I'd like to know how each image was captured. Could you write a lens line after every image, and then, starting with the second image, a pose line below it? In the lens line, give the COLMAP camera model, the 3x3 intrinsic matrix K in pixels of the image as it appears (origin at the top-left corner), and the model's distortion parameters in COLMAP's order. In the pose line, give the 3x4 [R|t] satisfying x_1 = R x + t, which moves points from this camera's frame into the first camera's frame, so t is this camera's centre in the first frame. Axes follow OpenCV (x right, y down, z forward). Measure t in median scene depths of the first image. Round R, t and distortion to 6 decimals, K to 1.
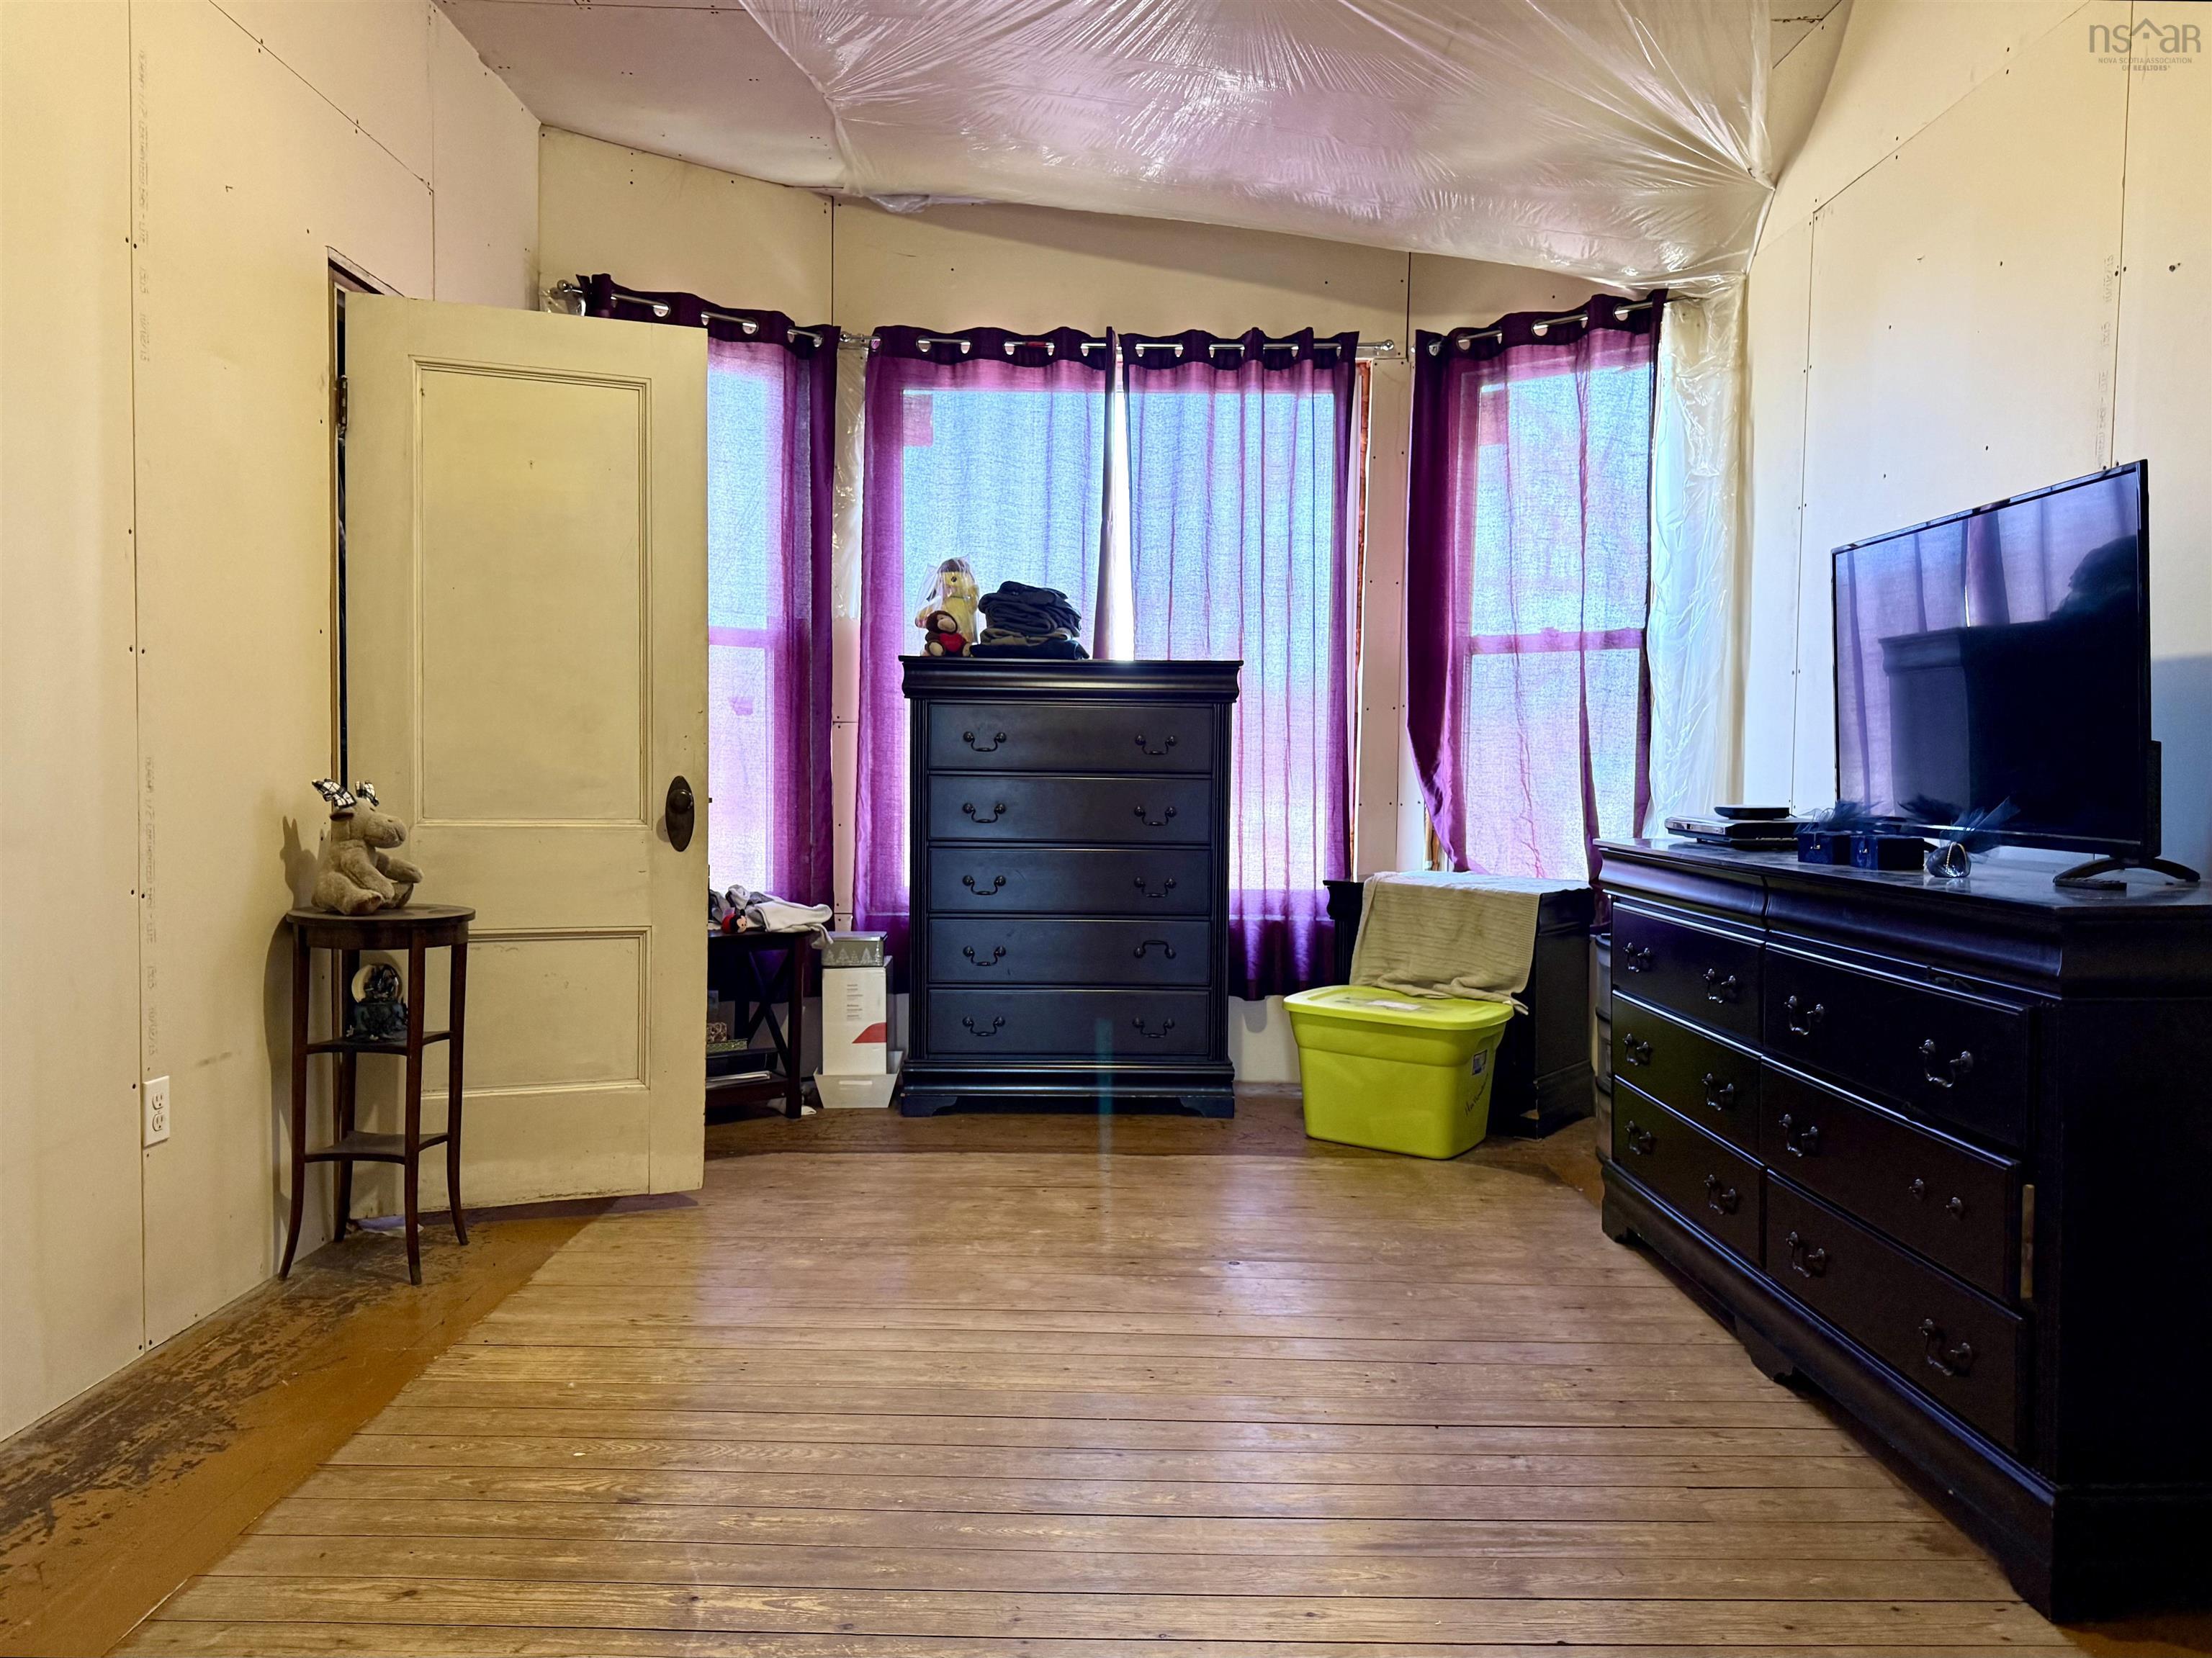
lens RADIAL K [[1562.3, 0, 1110.5], [0, 1562.3, 838.6], [0, 0, 1]] dist [0.121068, -0.114180]
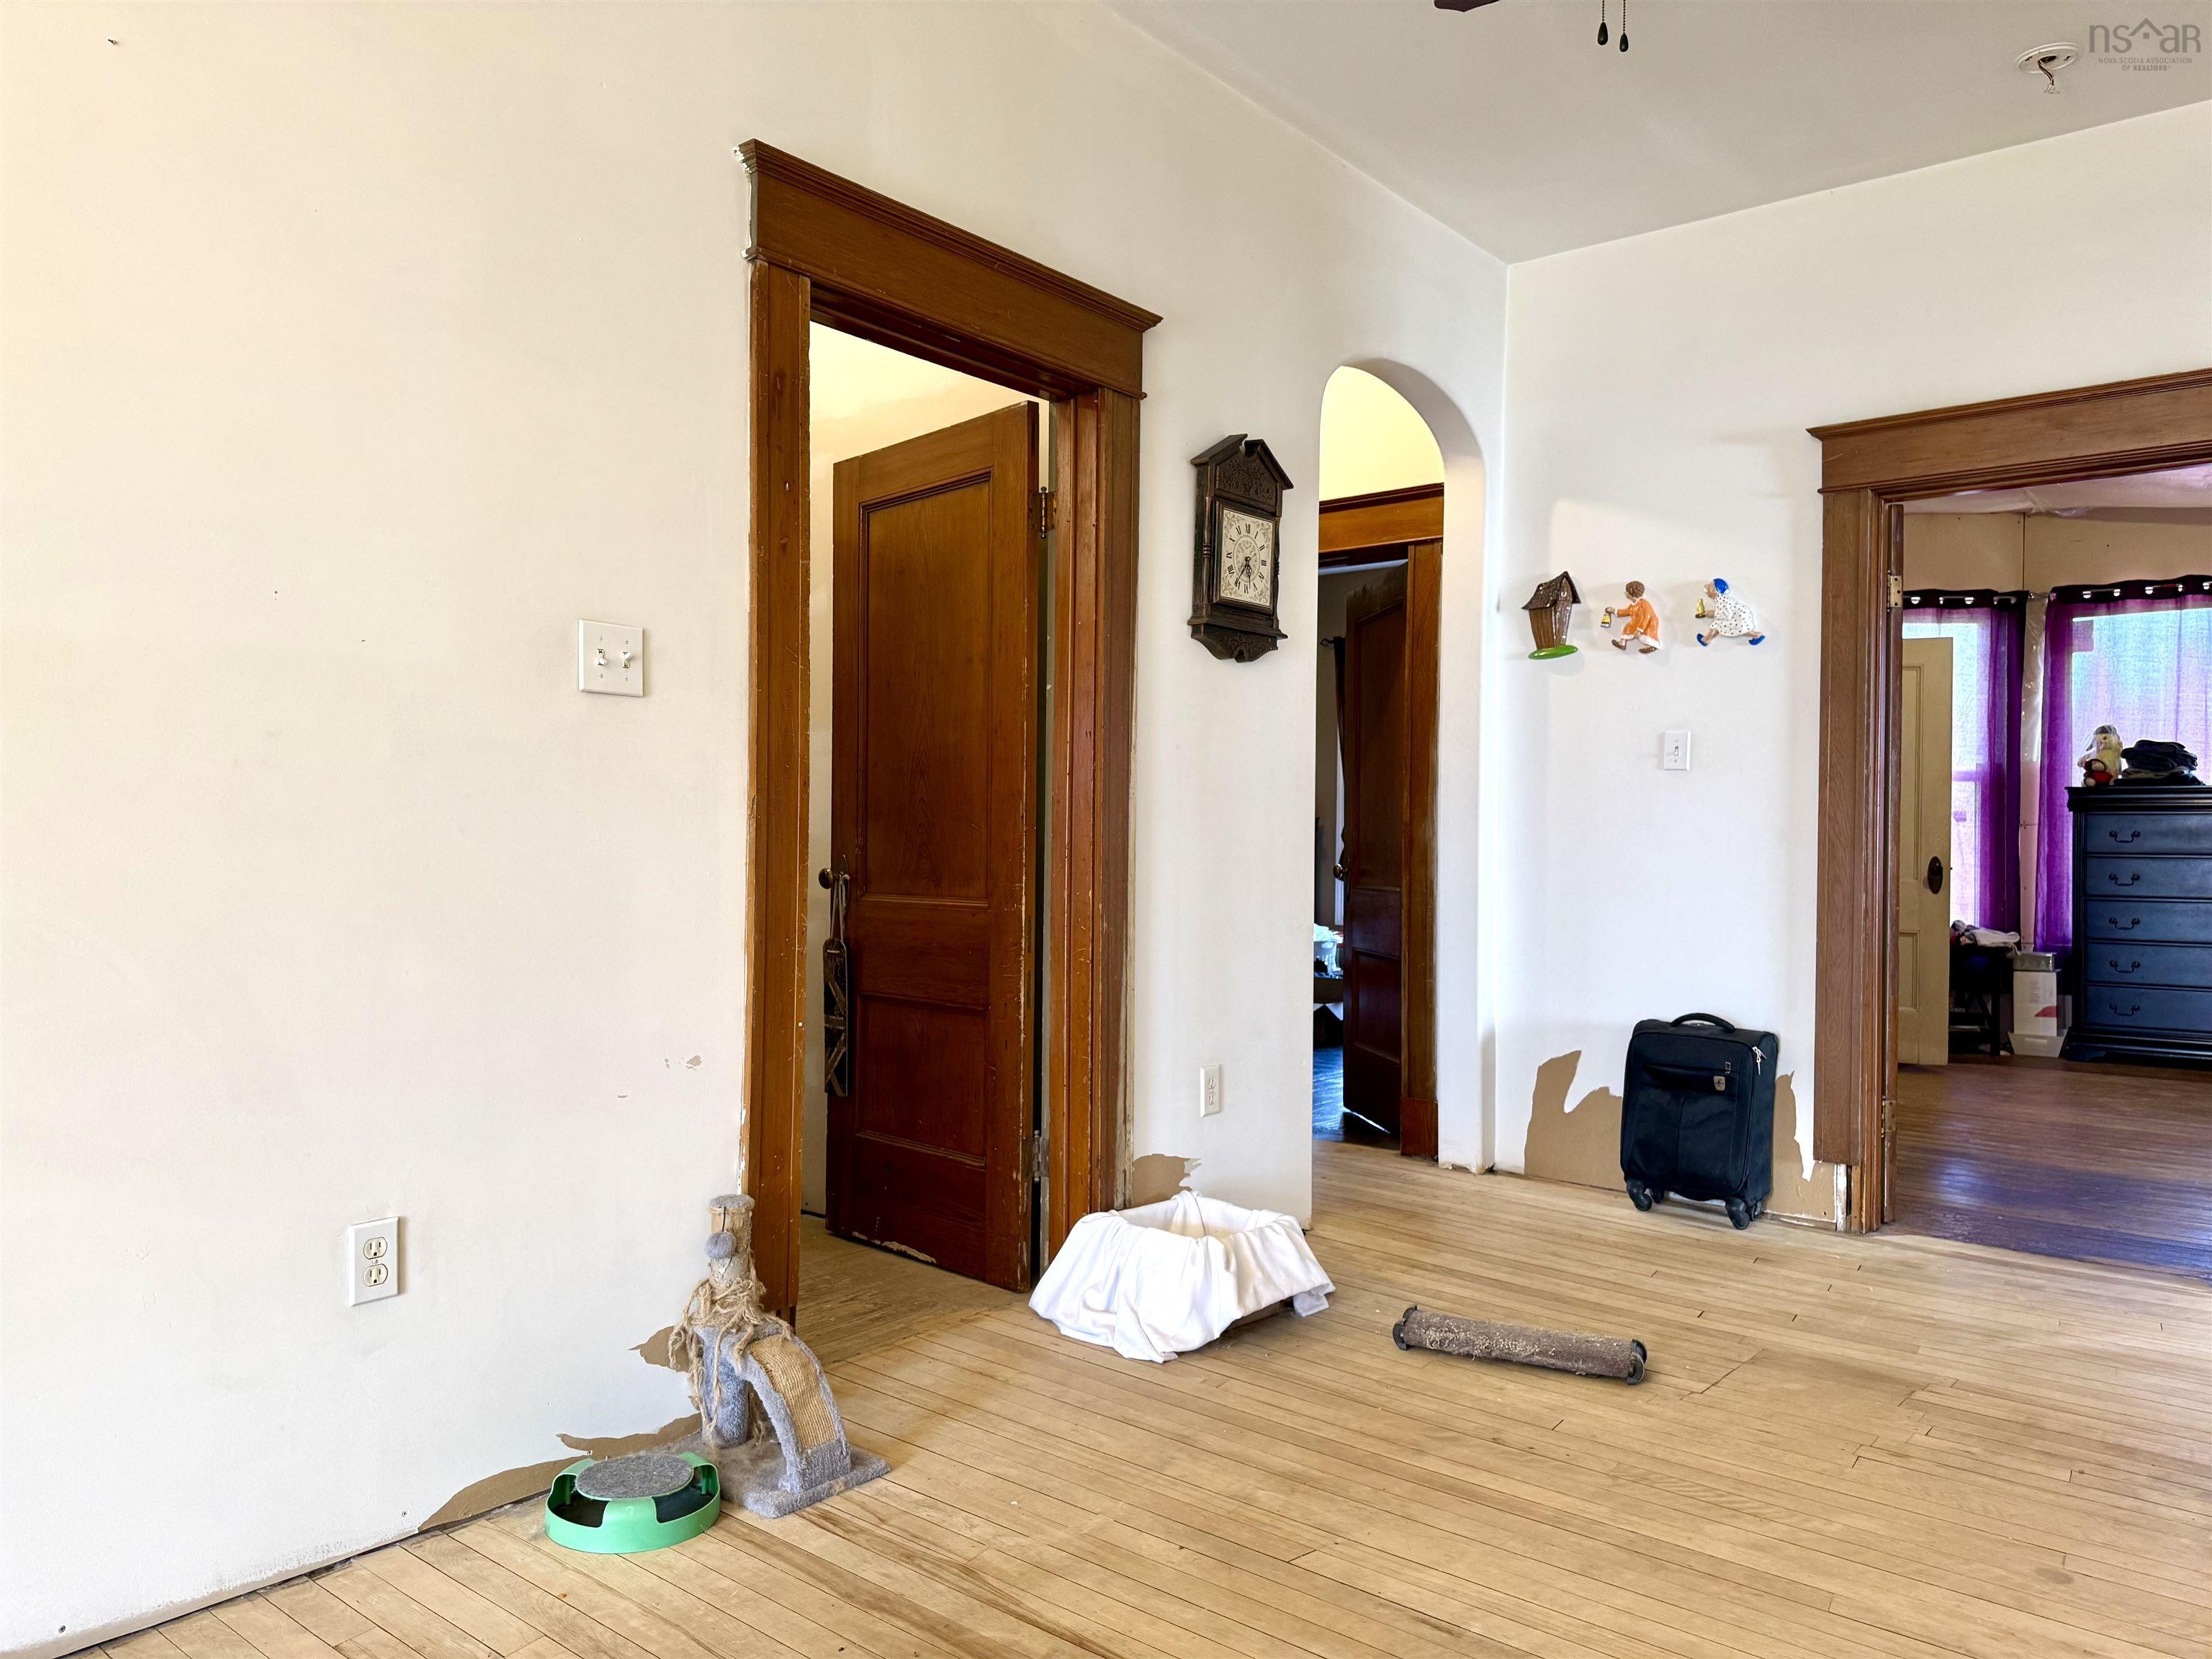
lens RADIAL K [[1568.5, 0, 1117.2], [0, 1568.5, 842.7], [0, 0, 1]] dist [0.010300, -0.011273]
pose [[0.769415, -0.006348, -0.638718, 0.155528], [-0.030836, 0.998416, -0.047068, 0.053529], [0.638005, 0.055910, 0.768000, -0.921501]]
